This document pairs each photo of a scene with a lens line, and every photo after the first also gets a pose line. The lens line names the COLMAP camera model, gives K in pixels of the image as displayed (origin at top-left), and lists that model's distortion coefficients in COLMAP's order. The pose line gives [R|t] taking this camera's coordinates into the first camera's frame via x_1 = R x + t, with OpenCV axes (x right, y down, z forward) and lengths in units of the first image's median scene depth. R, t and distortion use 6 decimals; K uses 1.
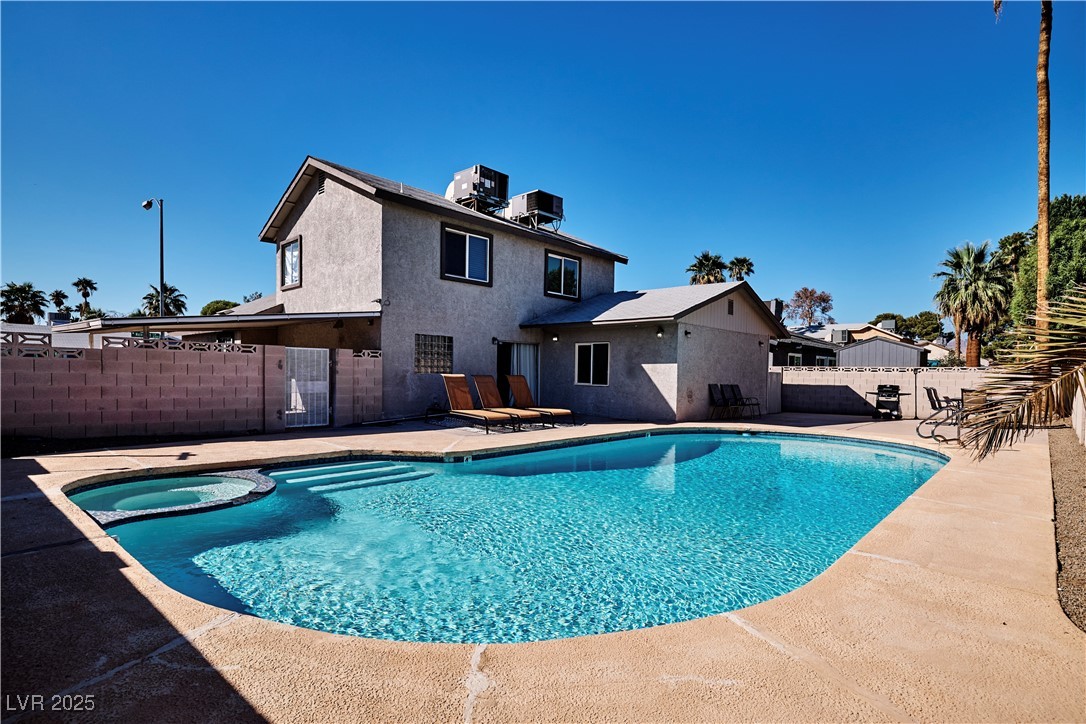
lens RADIAL K [[562.2, 0, 554.5], [0, 562.2, 385.6], [0, 0, 1]] dist [0.002844, 0.002645]
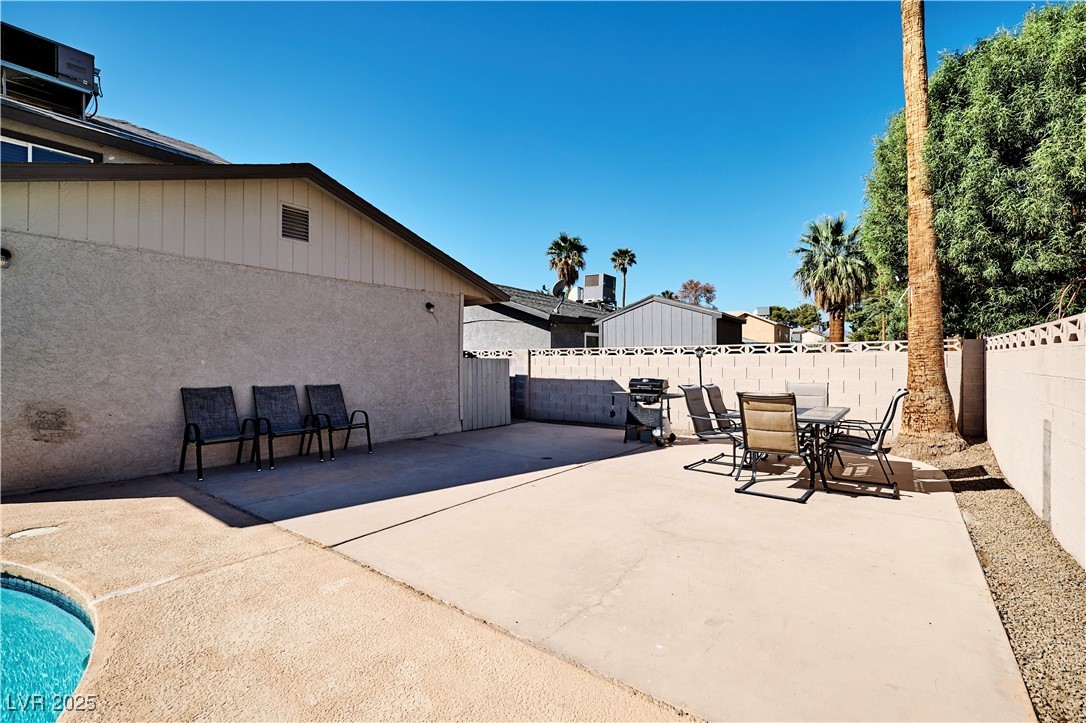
lens RADIAL K [[471.2, 0, 541.6], [0, 471.2, 361.9], [0, 0, 1]] dist [0.011931, -0.000069]
pose [[0.997862, -0.020060, 0.062200, 0.213675], [0.021548, 0.999495, -0.023337, -0.003860], [-0.061700, 0.024627, 0.997791, 0.256404]]
